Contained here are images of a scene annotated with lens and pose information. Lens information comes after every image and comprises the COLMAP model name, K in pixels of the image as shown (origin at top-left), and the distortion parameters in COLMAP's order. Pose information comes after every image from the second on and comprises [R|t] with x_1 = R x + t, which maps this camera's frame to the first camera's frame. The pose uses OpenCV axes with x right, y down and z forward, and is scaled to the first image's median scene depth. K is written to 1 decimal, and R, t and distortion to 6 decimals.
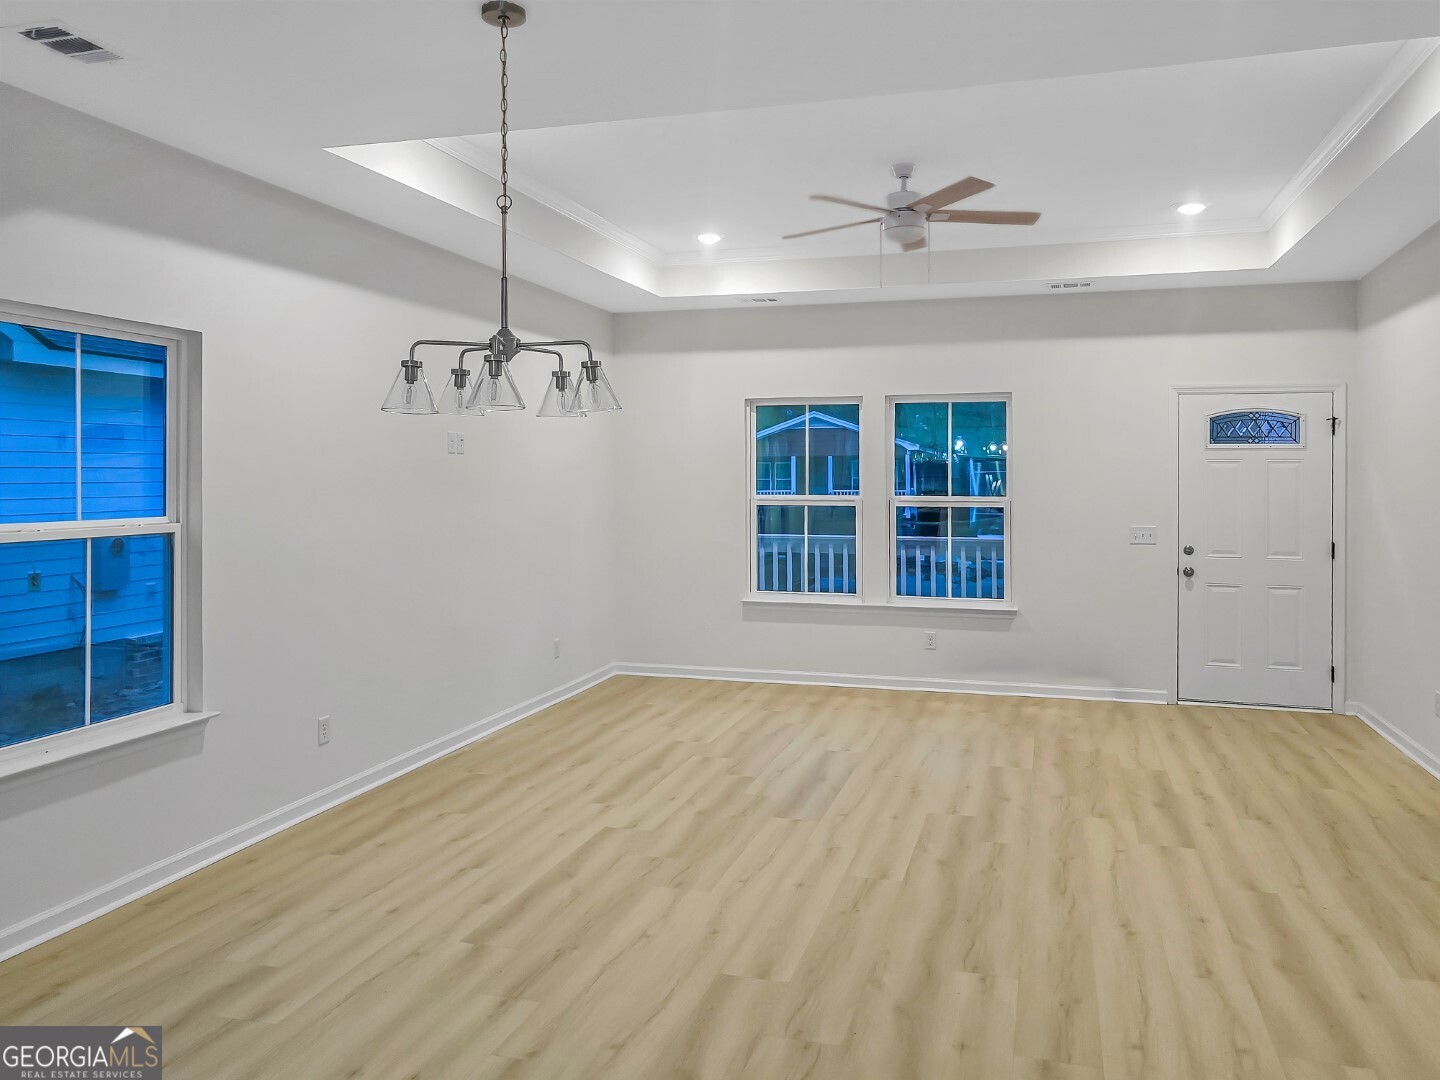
lens RADIAL K [[976.6, 0, 803.4], [0, 976.6, 463.5], [0, 0, 1]] dist [0.009707, -0.000729]
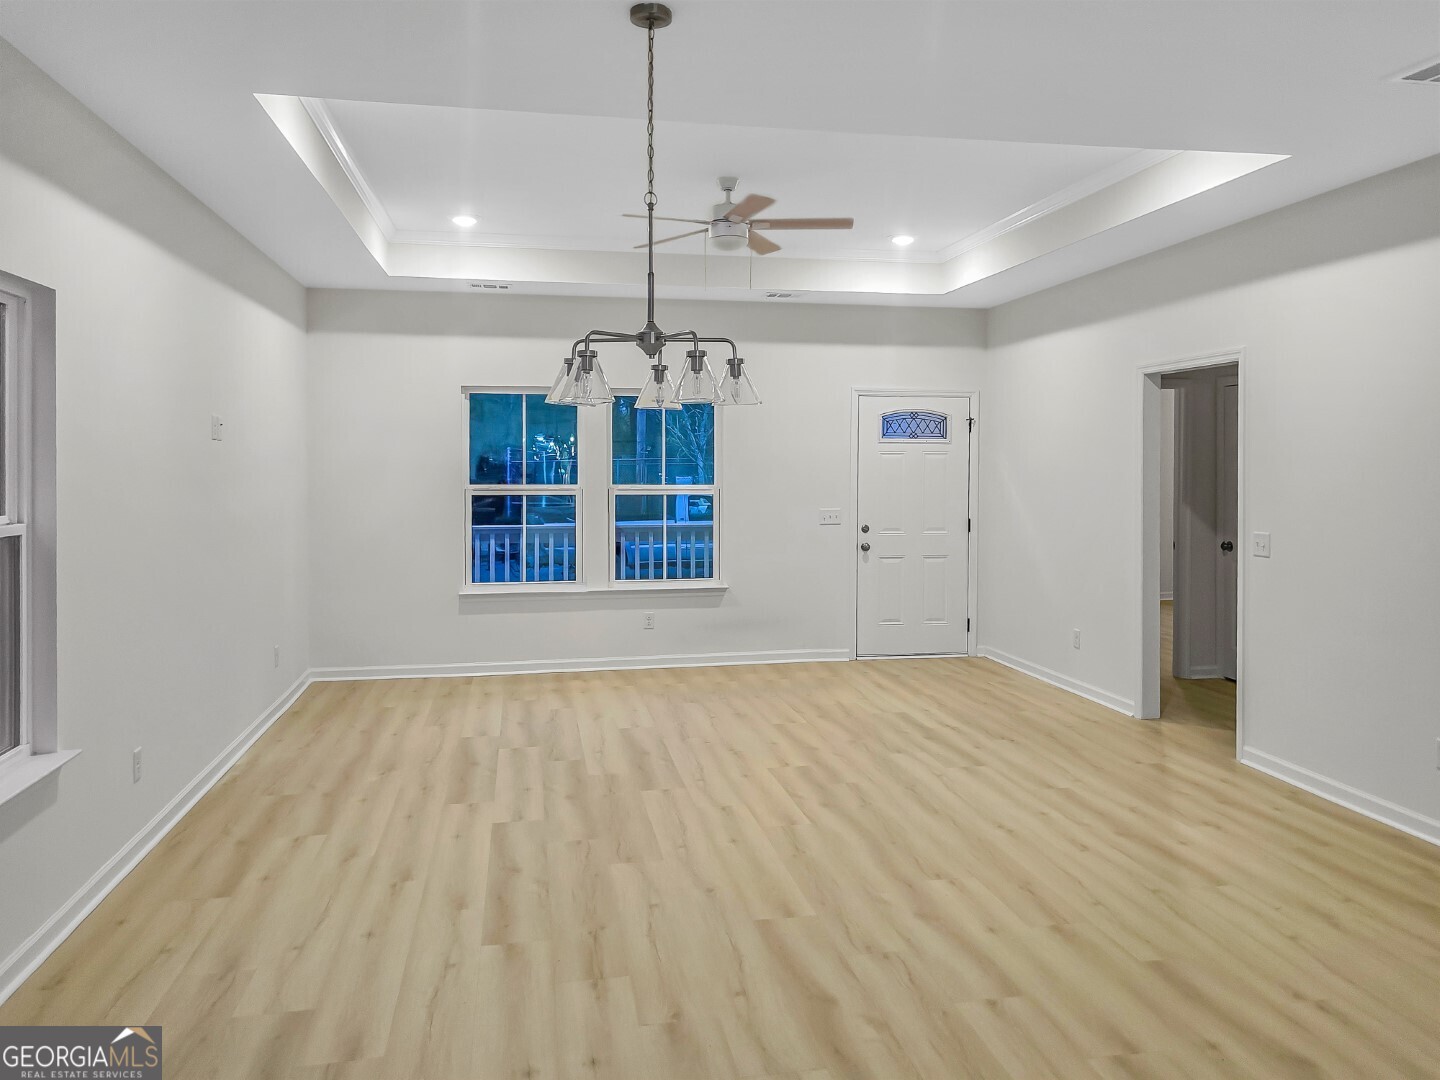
lens RADIAL K [[969.8, 0, 716.8], [0, 969.8, 466.3], [0, 0, 1]] dist [0.010602, 0.001876]
pose [[0.909572, -0.000537, 0.415546, -0.262624], [-0.005202, 0.999906, 0.012678, 0.000001], [-0.415514, -0.013693, 0.909484, 0.016252]]
